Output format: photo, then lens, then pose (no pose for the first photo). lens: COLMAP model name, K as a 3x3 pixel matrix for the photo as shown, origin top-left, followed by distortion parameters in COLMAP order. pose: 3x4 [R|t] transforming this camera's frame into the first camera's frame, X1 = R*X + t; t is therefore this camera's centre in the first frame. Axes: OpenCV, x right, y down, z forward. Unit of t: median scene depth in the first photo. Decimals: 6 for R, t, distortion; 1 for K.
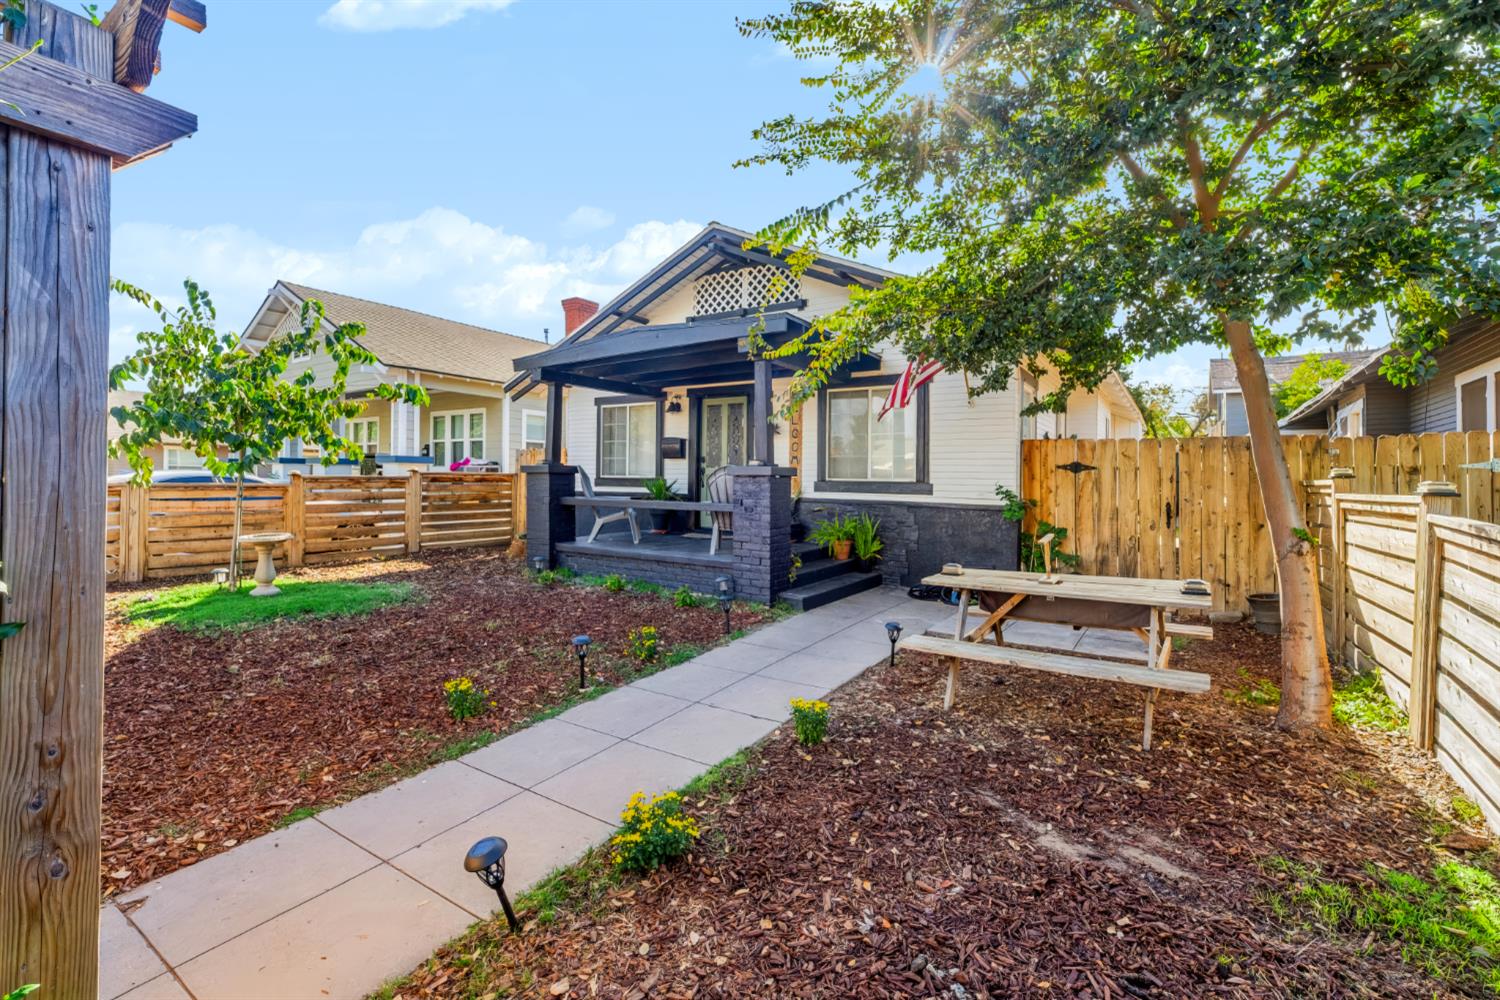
lens RADIAL K [[621.5, 0, 759.3], [0, 621.5, 472.2], [0, 0, 1]] dist [0.002958, 0.000244]
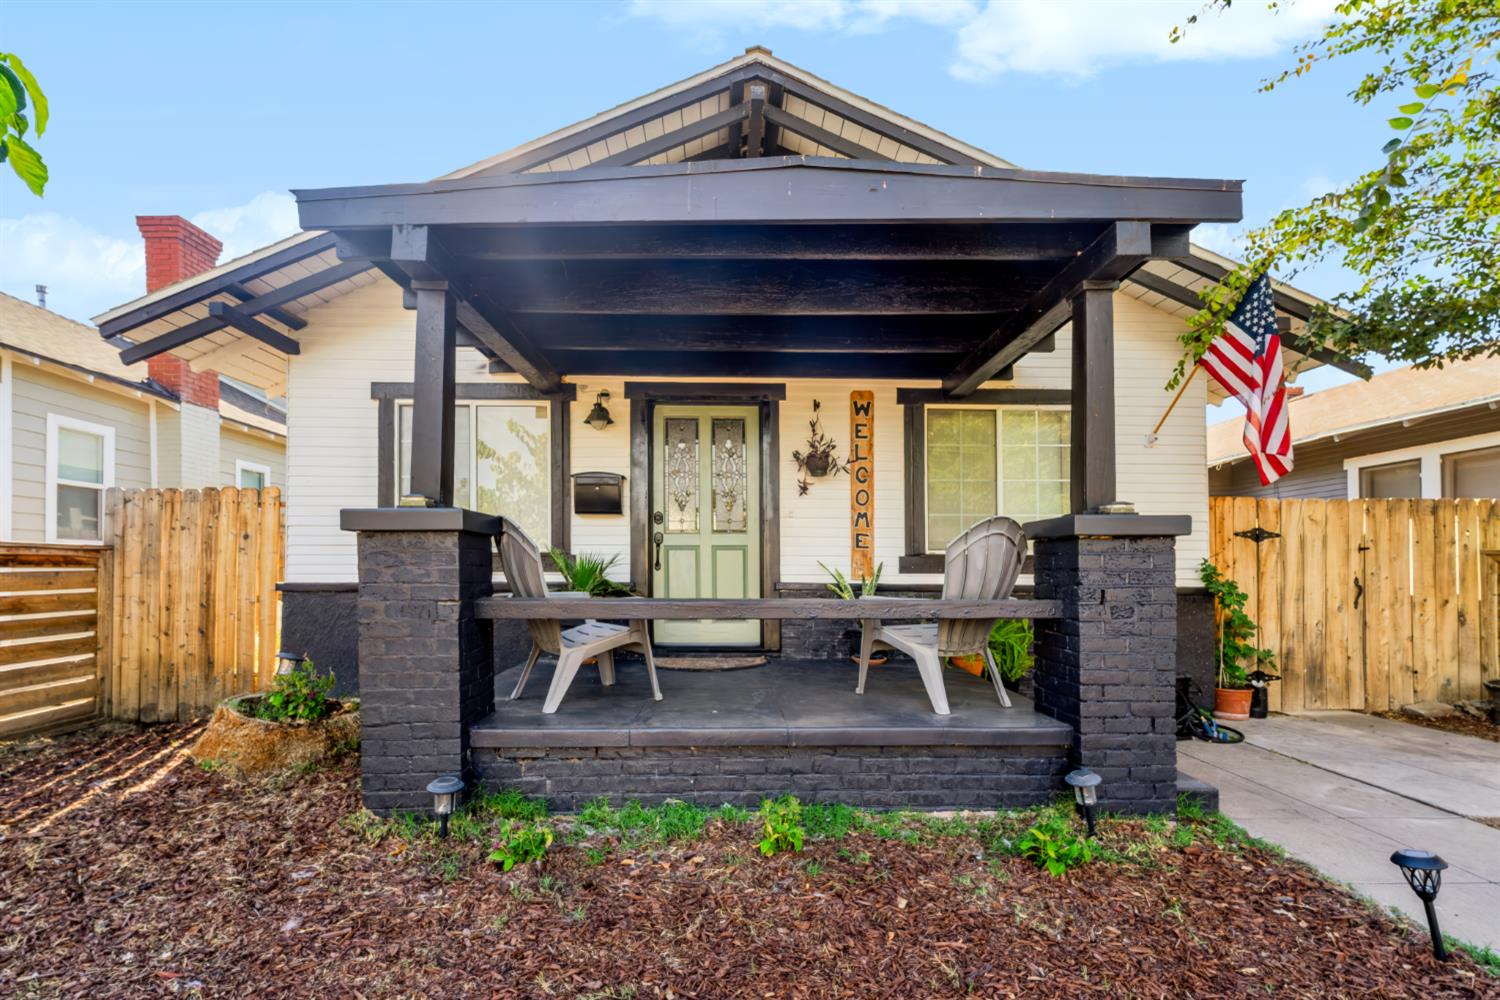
lens RADIAL K [[621.5, 0, 747.4], [0, 621.5, 556.4], [0, 0, 1]] dist [0.002958, 0.000244]
pose [[0.836914, -0.003442, 0.547323, -0.335487], [0.001597, 0.999991, 0.003846, 0.011605], [-0.547332, -0.002345, 0.836912, 0.534319]]
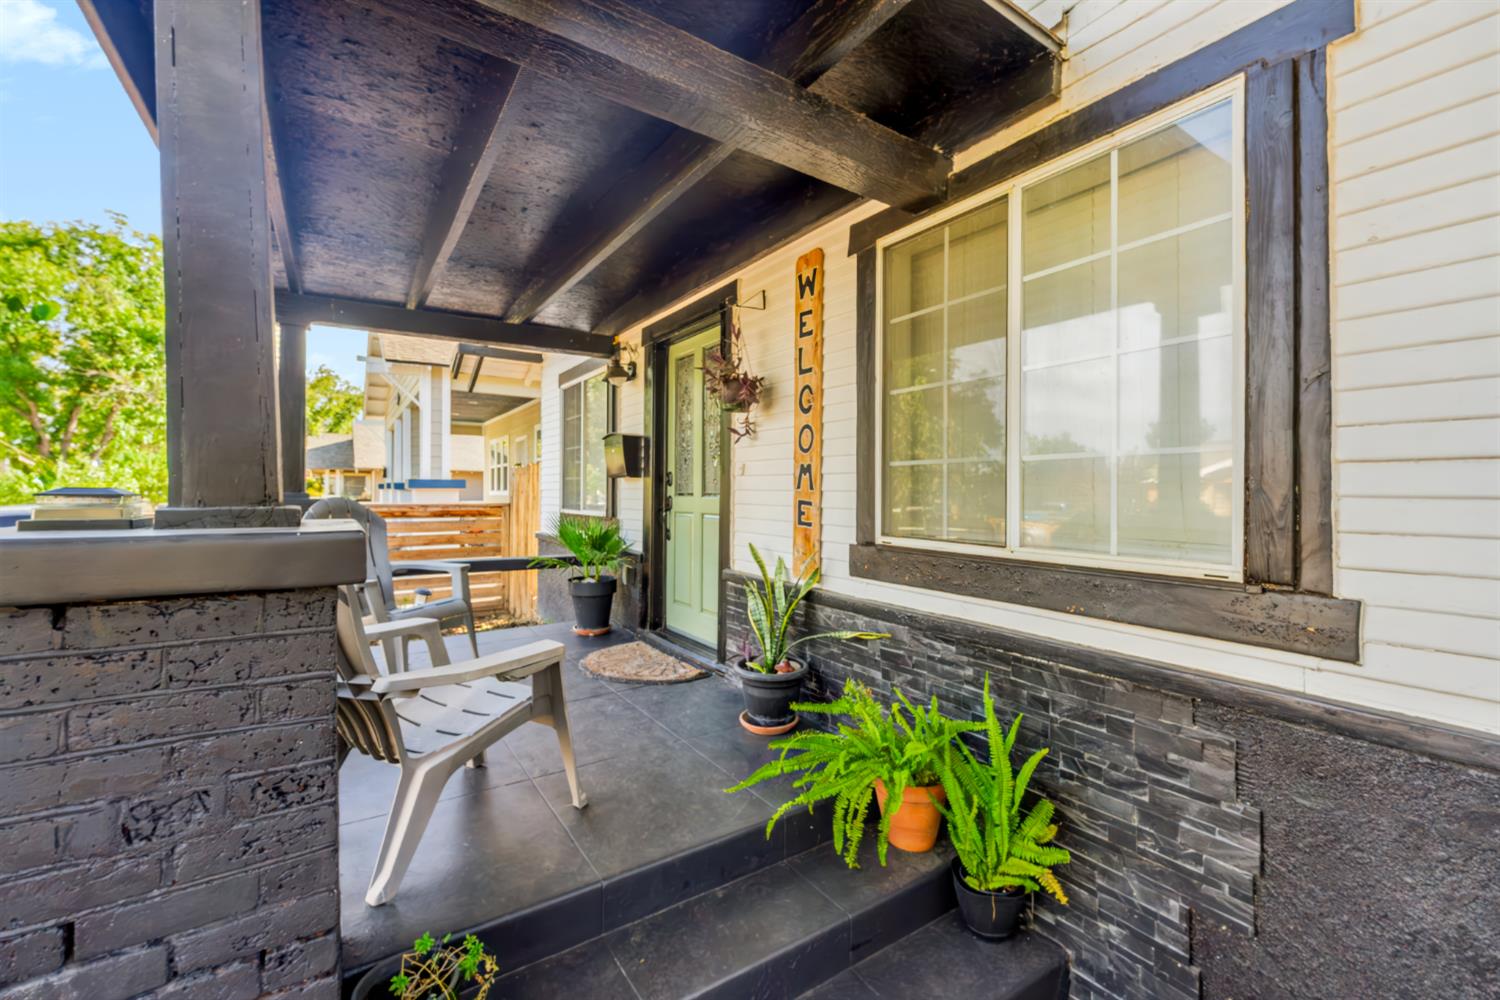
lens RADIAL K [[621.5, 0, 763.6], [0, 621.5, 493.5], [0, 0, 1]] dist [0.002958, 0.000244]
pose [[0.919841, -0.007826, -0.392213, 0.159513], [0.012070, 0.999892, 0.008356, -0.013029], [0.392106, -0.012420, 0.919836, 0.638044]]
